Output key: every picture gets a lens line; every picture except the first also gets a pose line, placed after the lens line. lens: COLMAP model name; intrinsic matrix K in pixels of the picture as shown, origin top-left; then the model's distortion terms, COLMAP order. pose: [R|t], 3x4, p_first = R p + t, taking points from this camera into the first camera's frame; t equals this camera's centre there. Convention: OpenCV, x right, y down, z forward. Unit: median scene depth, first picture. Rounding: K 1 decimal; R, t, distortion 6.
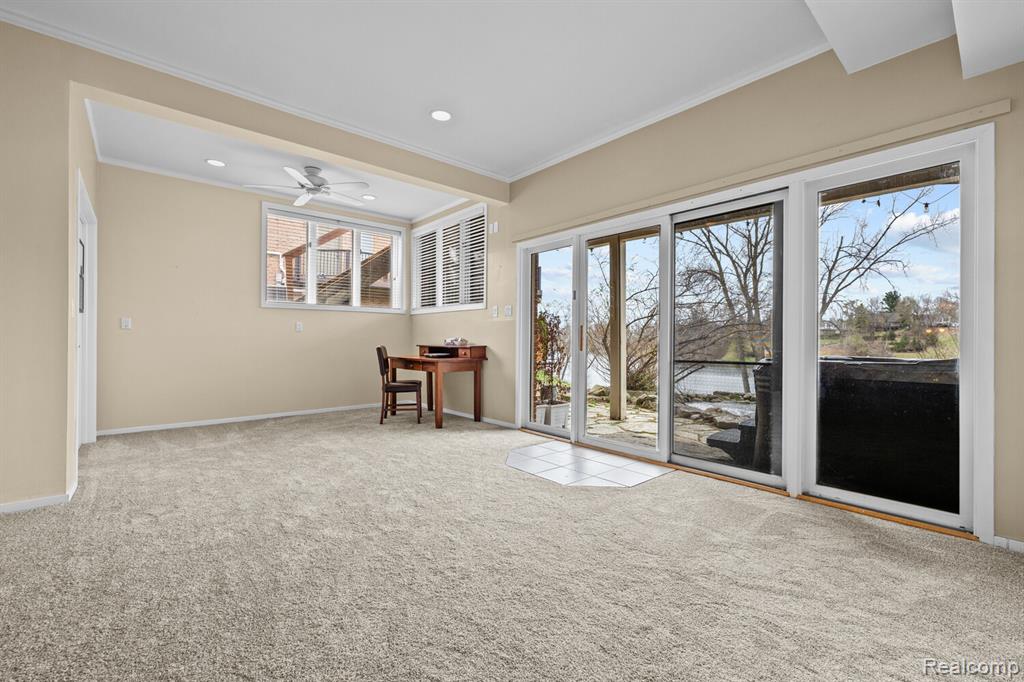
lens RADIAL K [[430.6, 0, 508.2], [0, 430.6, 348.4], [0, 0, 1]] dist [-0.002085, -0.000234]
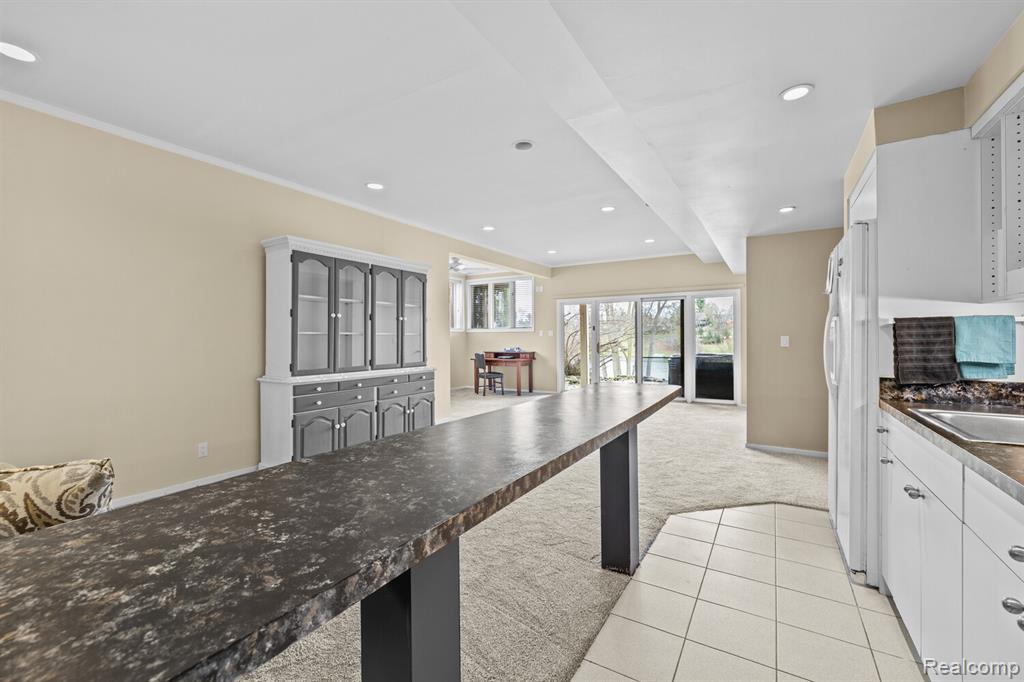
lens RADIAL K [[430.6, 0, 513.1], [0, 430.6, 338.1], [0, 0, 1]] dist [-0.002085, -0.000234]
pose [[0.950014, -0.012701, 0.311950, -0.713166], [0.018558, 0.999703, -0.015815, -0.036504], [-0.311656, 0.020814, 0.949967, -0.730653]]
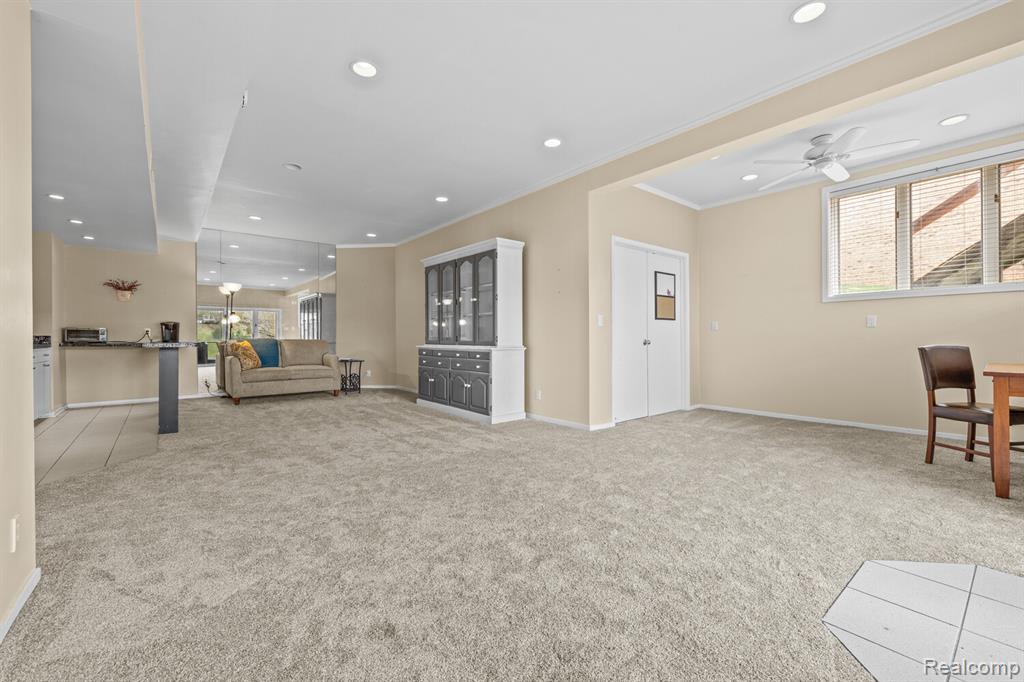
lens RADIAL K [[430.6, 0, 513.5], [0, 430.6, 333.7], [0, 0, 1]] dist [-0.002085, -0.000234]
pose [[-0.023802, -0.026978, -0.999353, 1.649151], [-0.027524, 0.999275, -0.026321, 0.057922], [0.999338, 0.026880, -0.024527, 1.671903]]
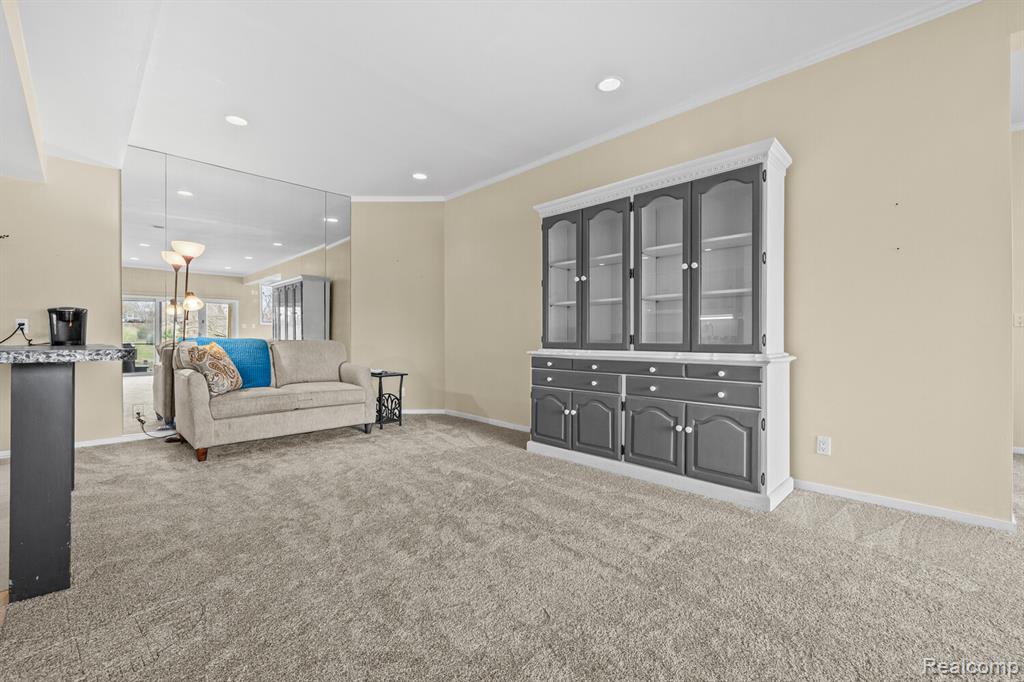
lens RADIAL K [[430.6, 0, 509.2], [0, 430.6, 334.5], [0, 0, 1]] dist [-0.002085, -0.000234]
pose [[0.078930, -0.026719, -0.996522, 0.559997], [-0.027889, 0.999190, -0.028999, 0.064658], [0.996490, 0.030081, 0.078121, 0.820432]]
